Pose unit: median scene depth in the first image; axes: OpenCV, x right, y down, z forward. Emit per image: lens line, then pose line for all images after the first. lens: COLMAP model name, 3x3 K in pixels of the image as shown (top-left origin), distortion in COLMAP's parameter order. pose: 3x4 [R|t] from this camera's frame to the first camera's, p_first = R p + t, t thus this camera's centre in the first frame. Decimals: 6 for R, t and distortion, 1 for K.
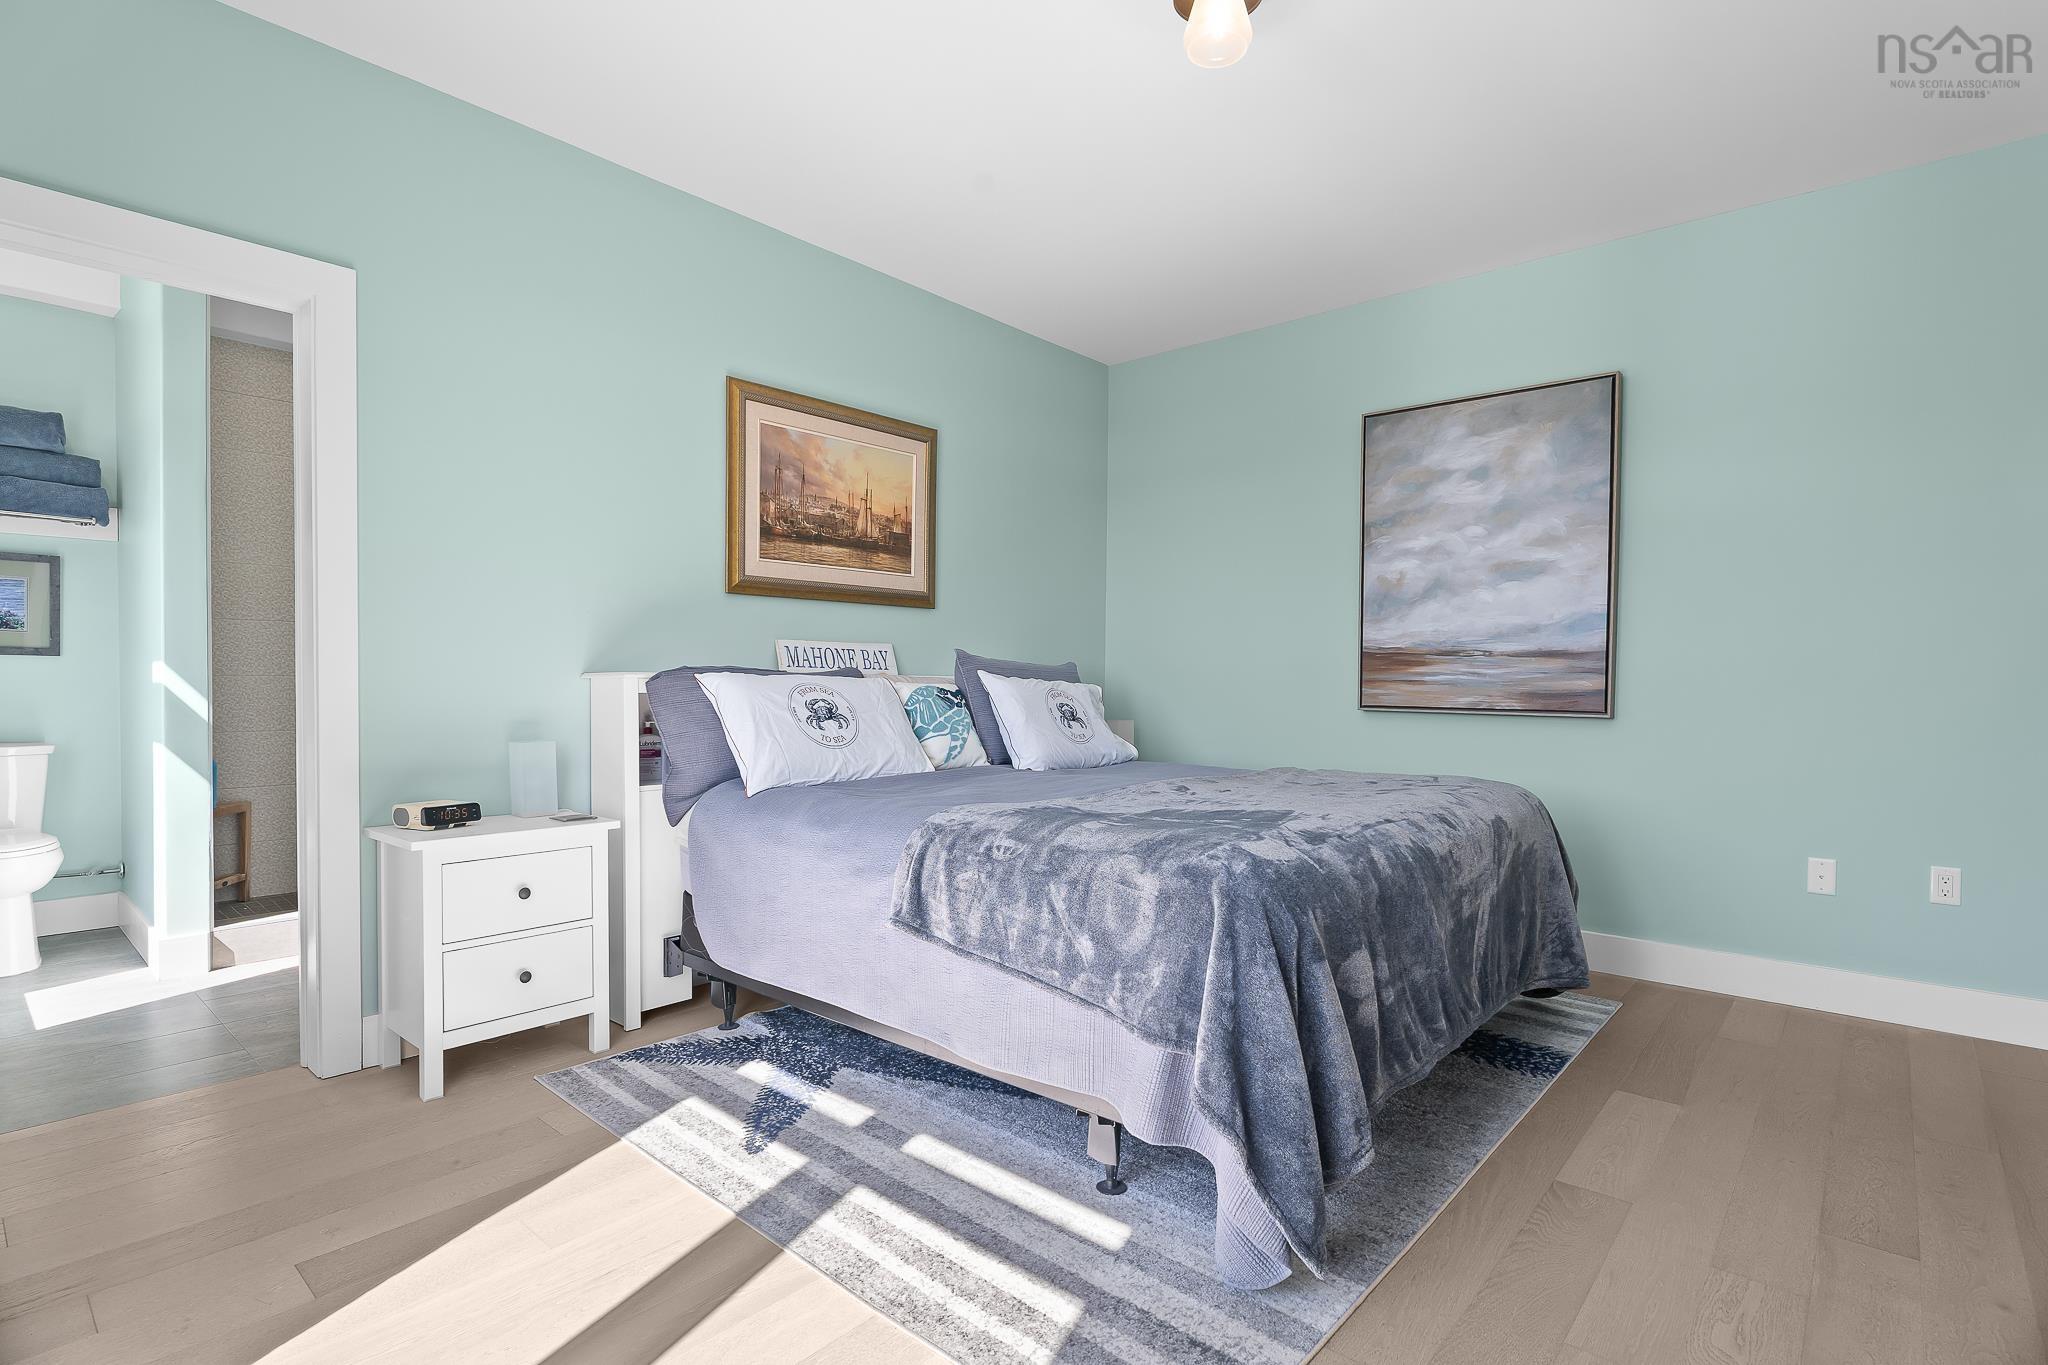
lens RADIAL K [[1011.2, 0, 1027.0], [0, 1011.2, 696.5], [0, 0, 1]] dist [0.003671, -0.003877]
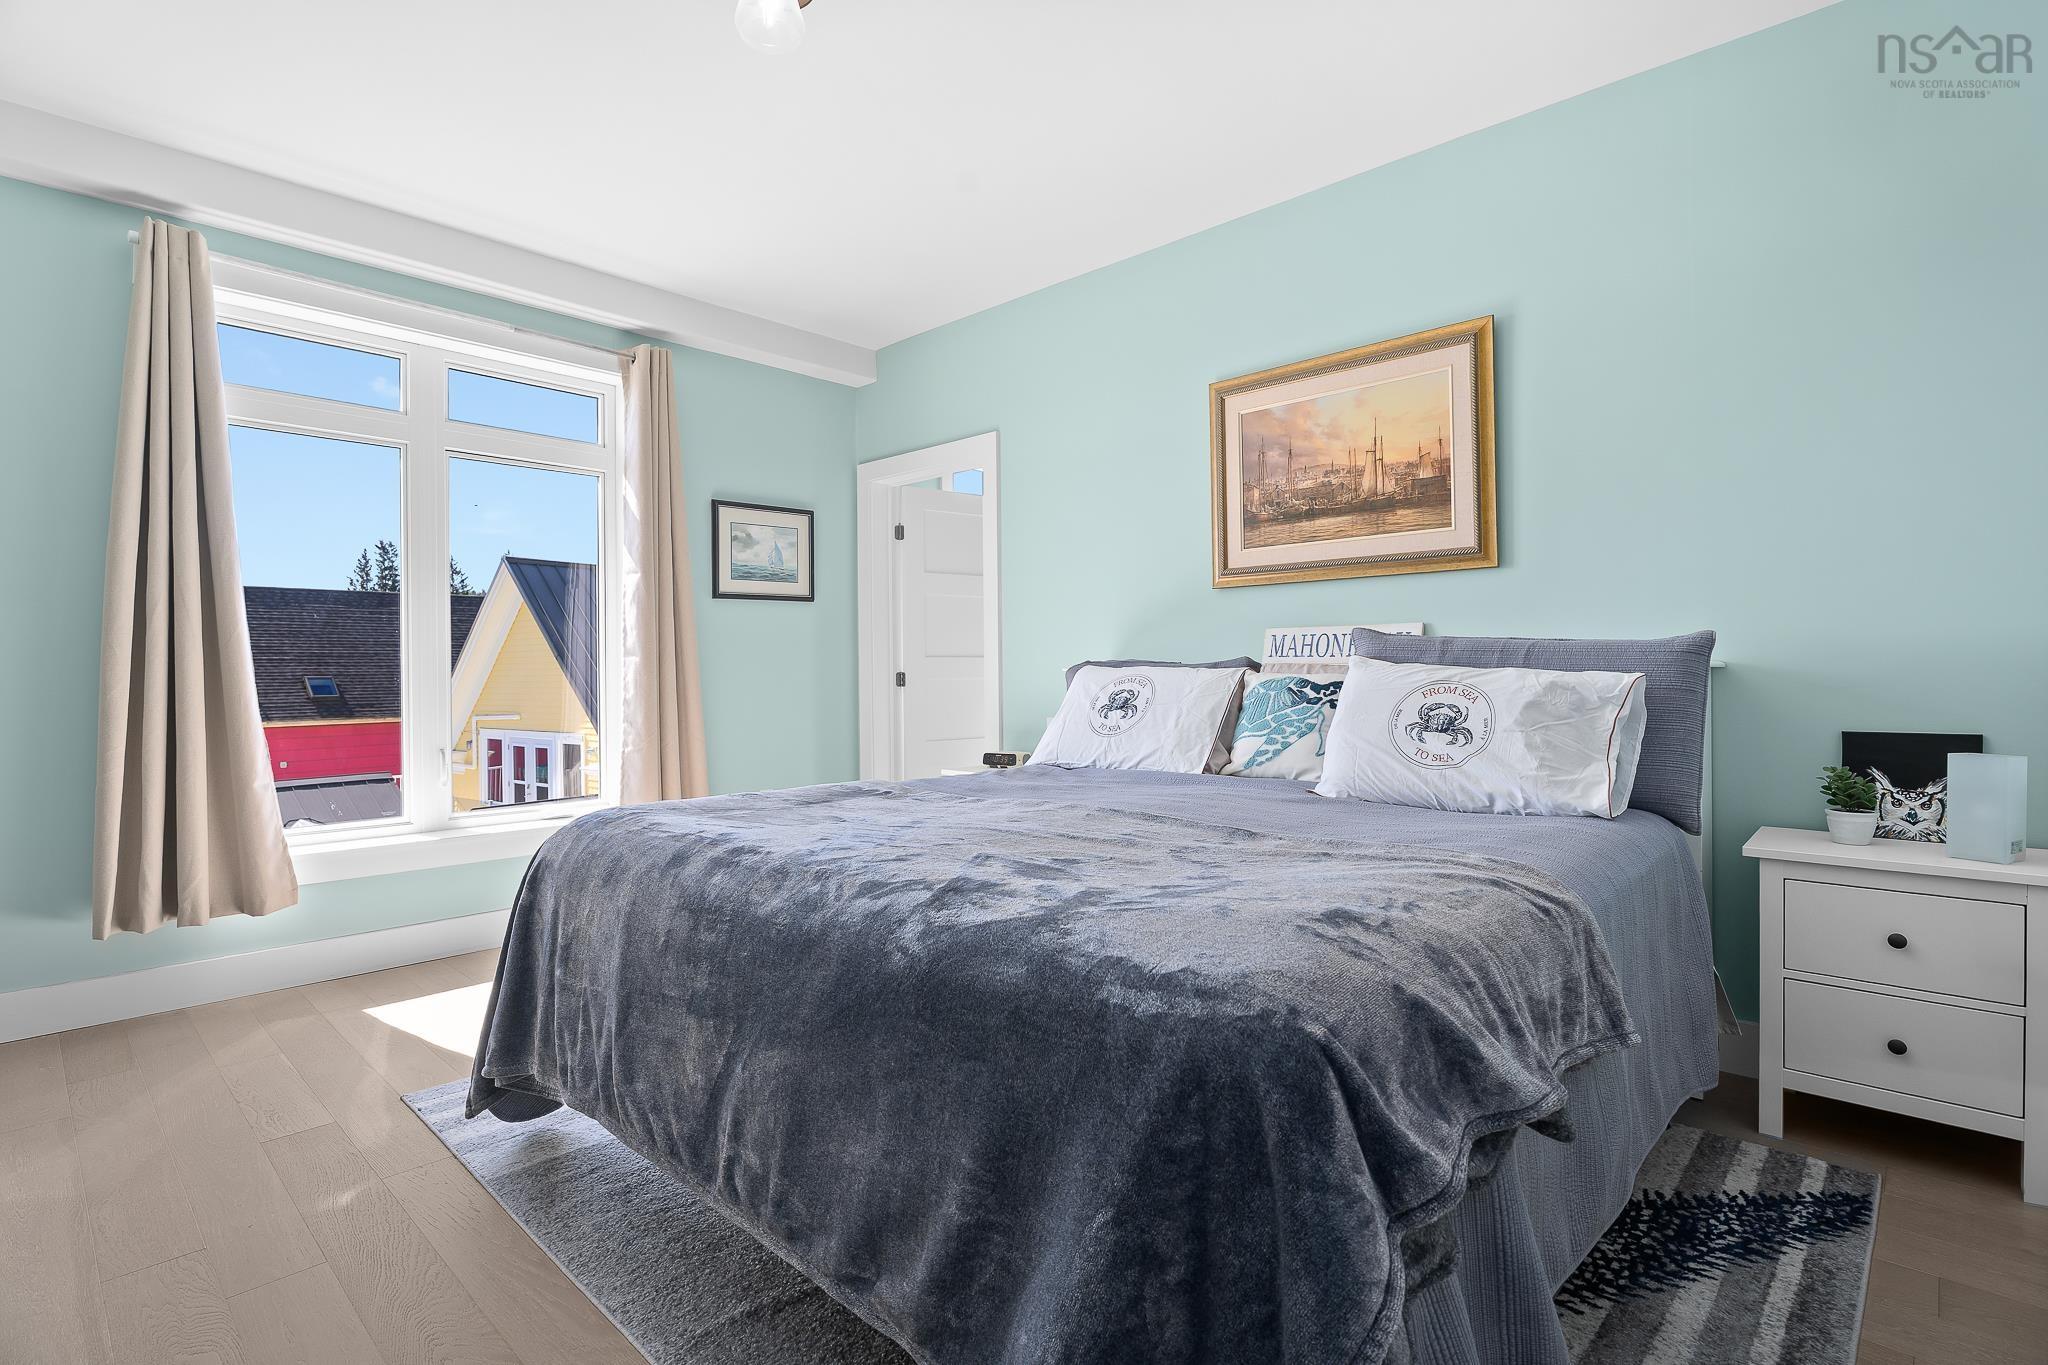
lens RADIAL K [[1011.2, 0, 1023.1], [0, 1011.2, 667.2], [0, 0, 1]] dist [0.003671, -0.003877]
pose [[-0.056830, -0.007725, -0.998354, 0.711454], [-0.009381, 0.999930, -0.007203, -0.010028], [0.998340, 0.008956, -0.056898, 0.800791]]
